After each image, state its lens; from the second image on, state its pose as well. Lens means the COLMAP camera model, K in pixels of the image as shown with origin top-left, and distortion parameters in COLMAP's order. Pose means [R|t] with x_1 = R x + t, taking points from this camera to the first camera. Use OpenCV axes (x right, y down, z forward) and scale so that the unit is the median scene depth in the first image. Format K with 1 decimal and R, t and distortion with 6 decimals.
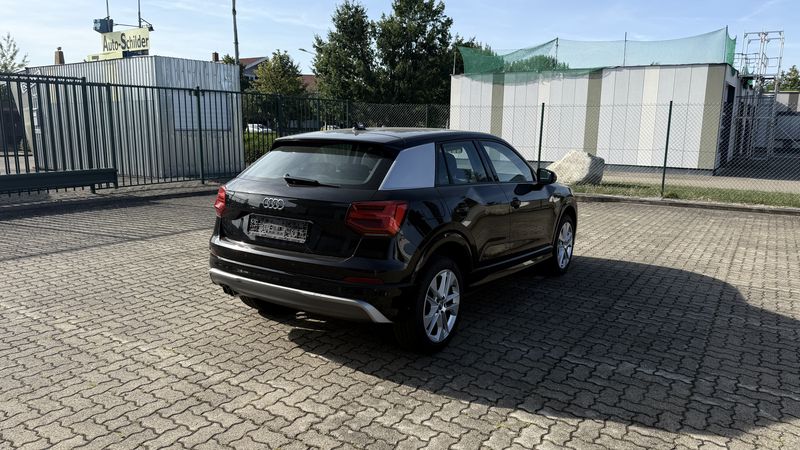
lens RADIAL K [[560.7, 0, 400.0], [0, 560.7, 225.0], [0, 0, 1]] dist [0.068728, -0.111162]
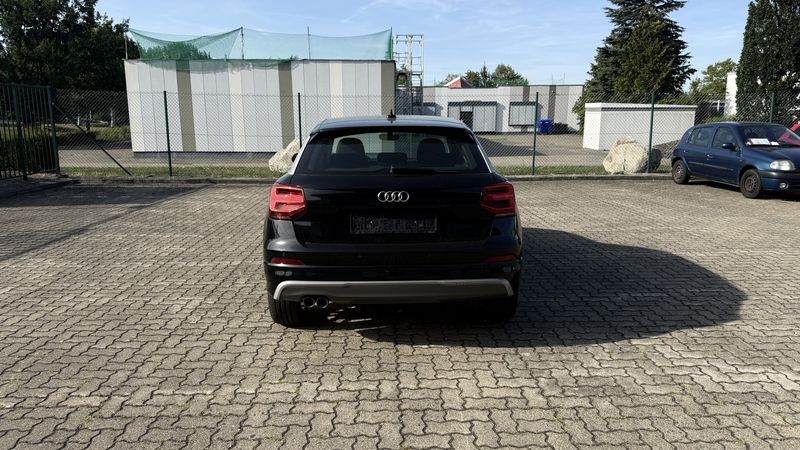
lens RADIAL K [[560.7, 0, 400.0], [0, 560.7, 225.0], [0, 0, 1]] dist [0.068728, -0.111162]
pose [[0.818713, -0.123105, 0.560851, -0.620475], [0.113975, 0.992153, 0.051399, -0.030872], [-0.562778, 0.021842, 0.826319, 0.178541]]
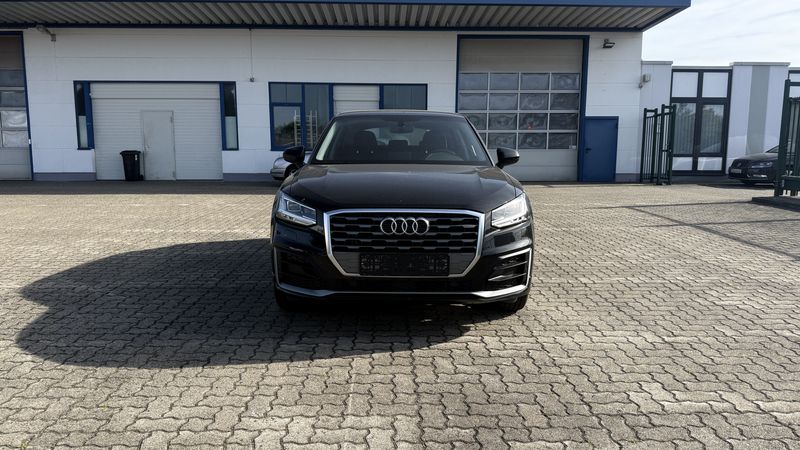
lens RADIAL K [[560.7, 0, 400.0], [0, 560.7, 225.0], [0, 0, 1]] dist [0.068728, -0.111162]
pose [[-0.825649, 0.053887, -0.561605, 0.761793], [-0.114874, 0.958519, 0.260855, -0.277144], [0.552366, 0.279888, -0.785210, 2.202821]]
